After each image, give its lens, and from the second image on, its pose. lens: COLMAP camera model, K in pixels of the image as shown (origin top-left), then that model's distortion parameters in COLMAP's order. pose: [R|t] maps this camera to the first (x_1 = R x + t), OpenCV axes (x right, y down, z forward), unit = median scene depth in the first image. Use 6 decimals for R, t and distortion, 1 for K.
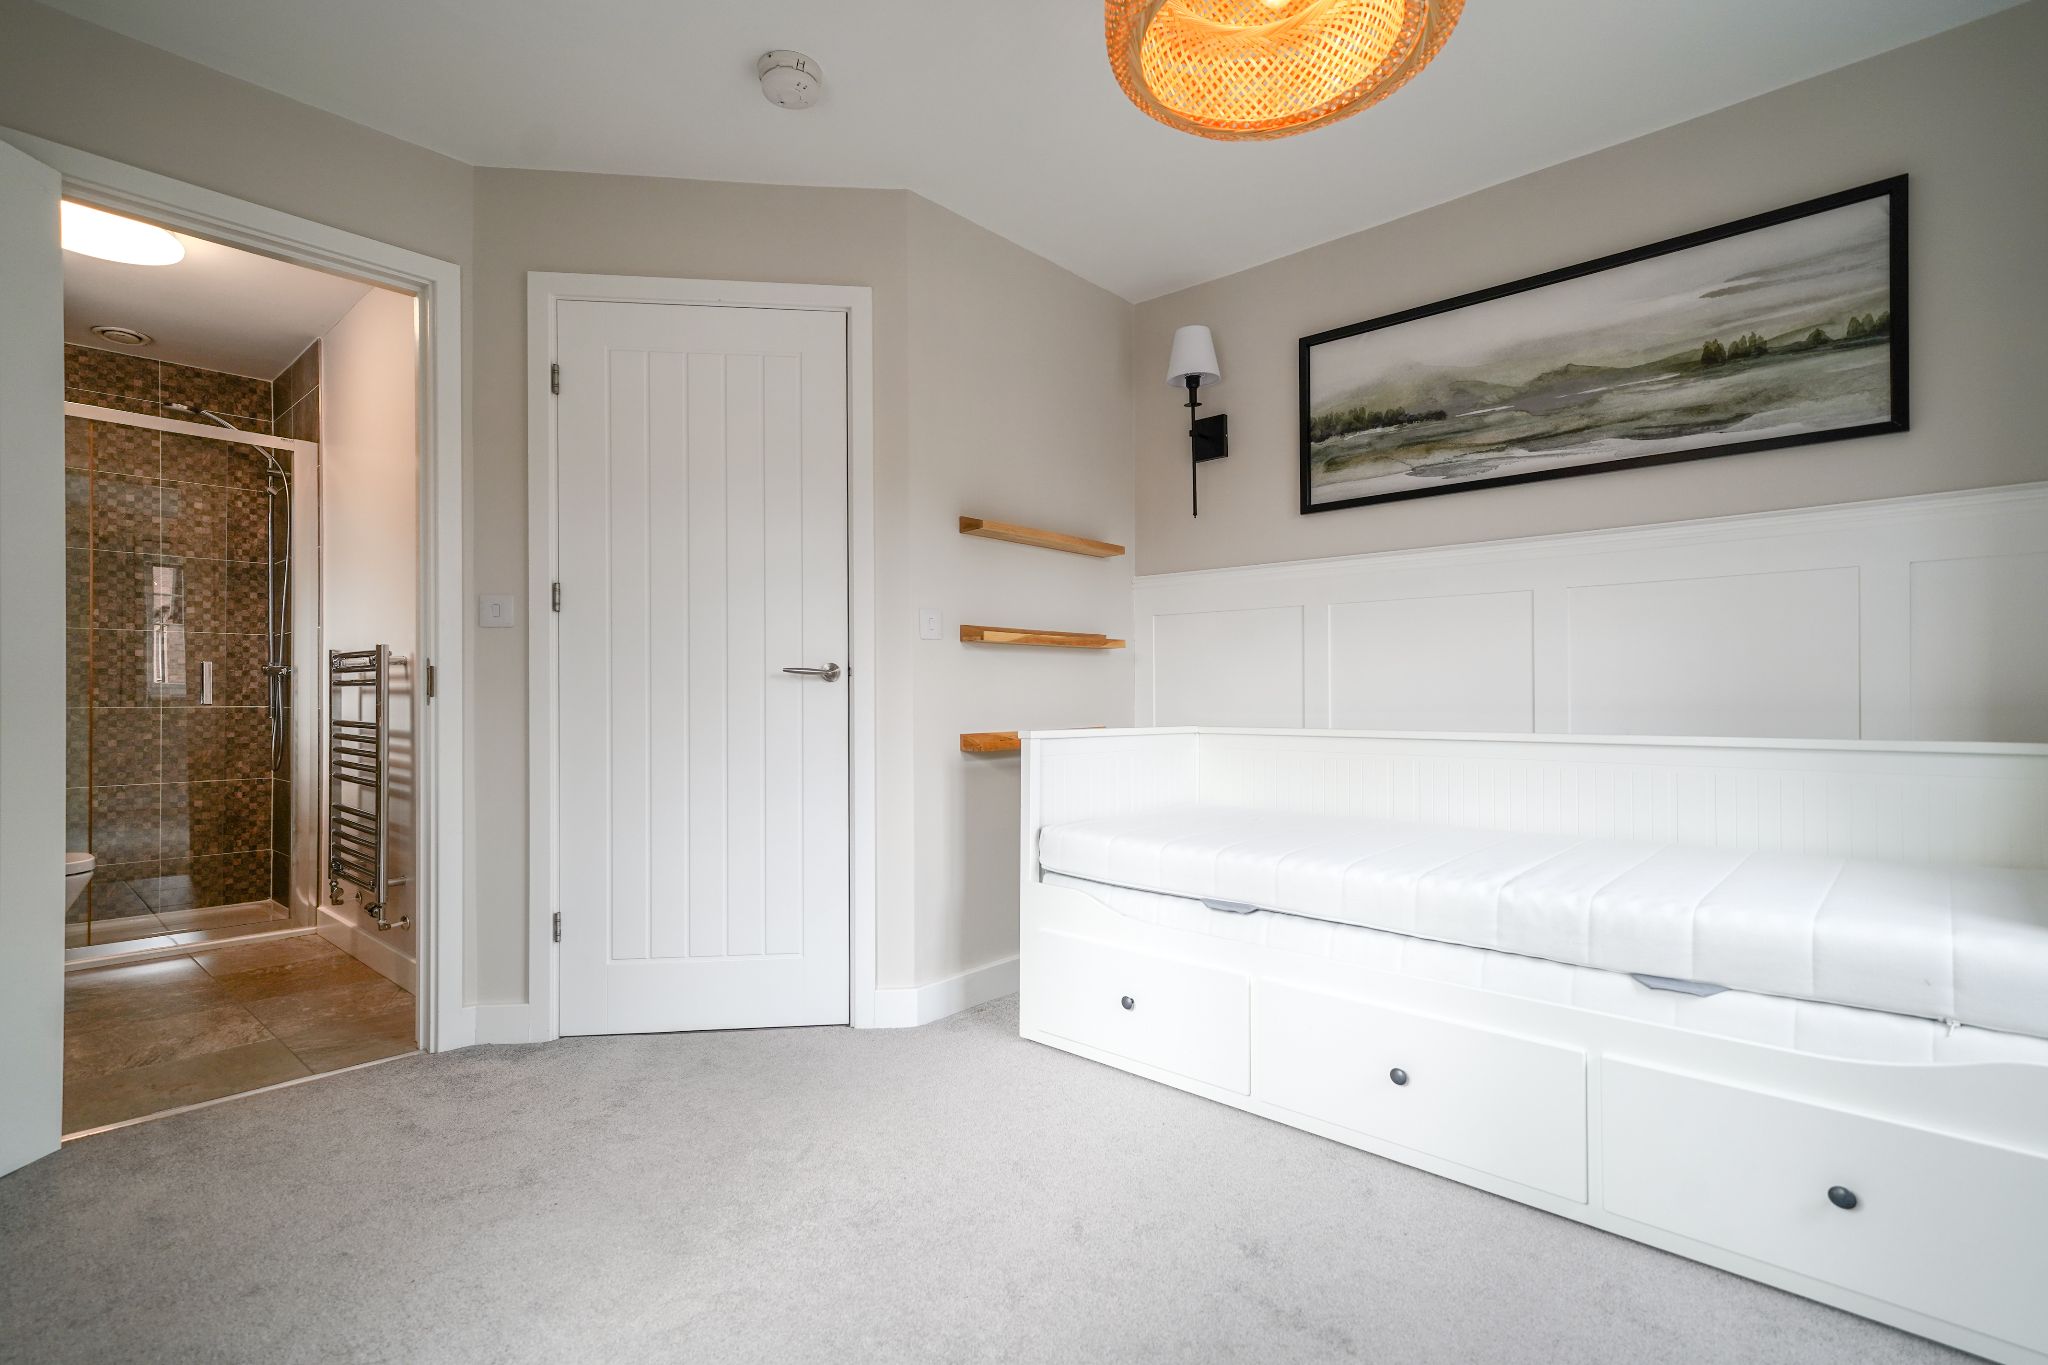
lens RADIAL K [[985.7, 0, 1015.6], [0, 985.7, 695.3], [0, 0, 1]] dist [0.010985, -0.000198]
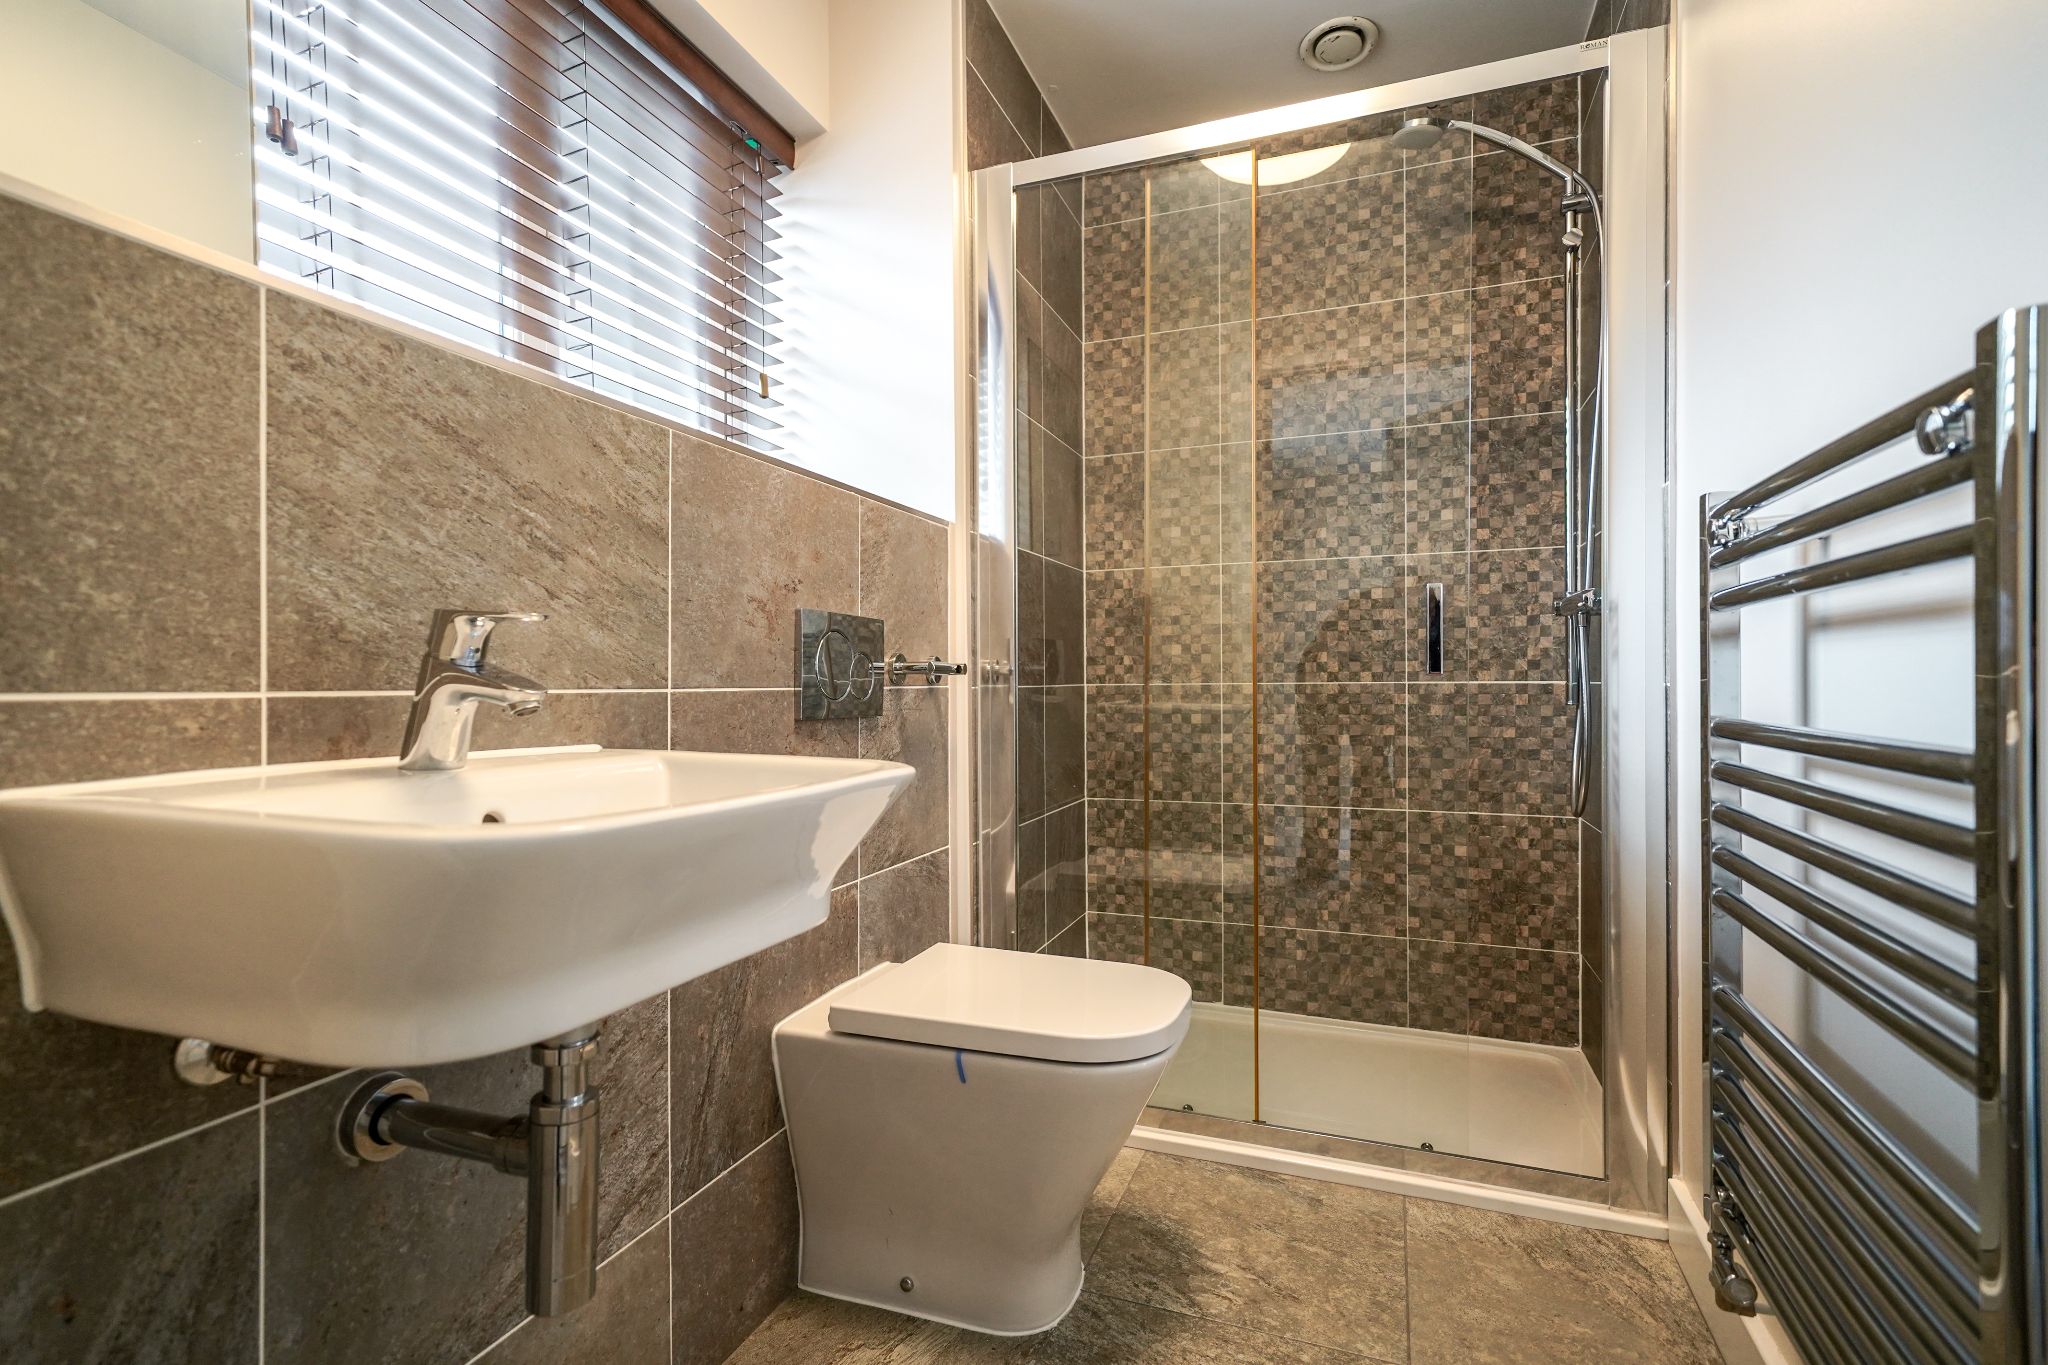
lens RADIAL K [[985.7, 0, 1015.7], [0, 985.7, 683.3], [0, 0, 1]] dist [0.010985, -0.000198]
pose [[0.370957, -0.000979, -0.928649, -0.383507], [0.006492, 0.999978, 0.001540, 0.009522], [0.928627, -0.006600, 0.370955, 0.543032]]
